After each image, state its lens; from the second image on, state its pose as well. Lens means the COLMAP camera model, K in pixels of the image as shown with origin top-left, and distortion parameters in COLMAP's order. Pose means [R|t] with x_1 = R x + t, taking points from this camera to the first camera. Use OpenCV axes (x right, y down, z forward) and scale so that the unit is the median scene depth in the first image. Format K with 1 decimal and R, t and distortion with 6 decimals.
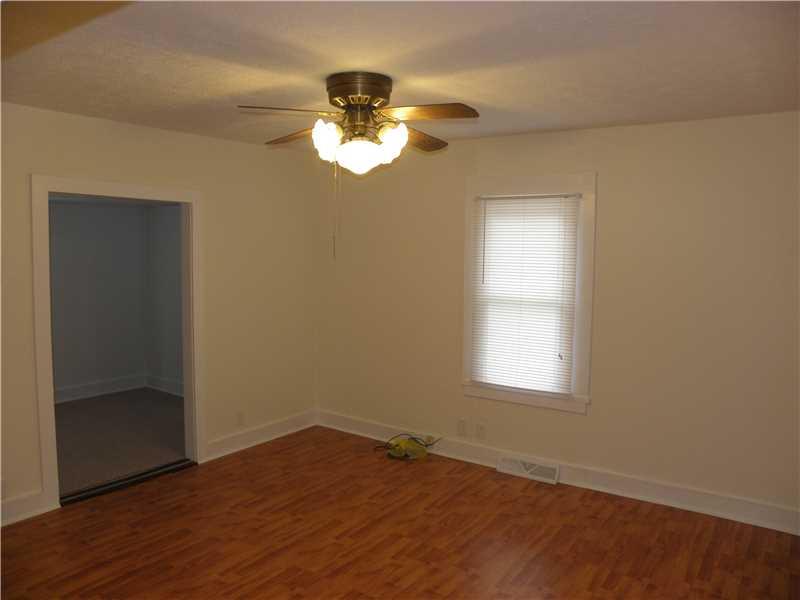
lens RADIAL K [[629.6, 0, 400.0], [0, 629.6, 300.0], [0, 0, 1]] dist [-0.009250, -0.005612]
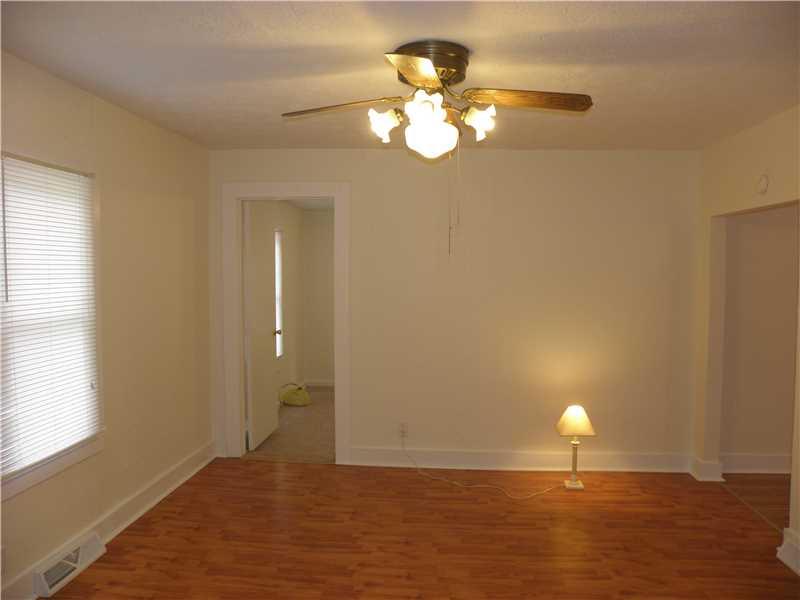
lens RADIAL K [[629.6, 0, 400.0], [0, 629.6, 300.0], [0, 0, 1]] dist [-0.009250, -0.005612]
pose [[-0.473142, -0.068541, 0.878316, -0.613017], [0.064972, 0.991539, 0.112376, -0.078380], [-0.878587, 0.110236, -0.464686, 1.077840]]
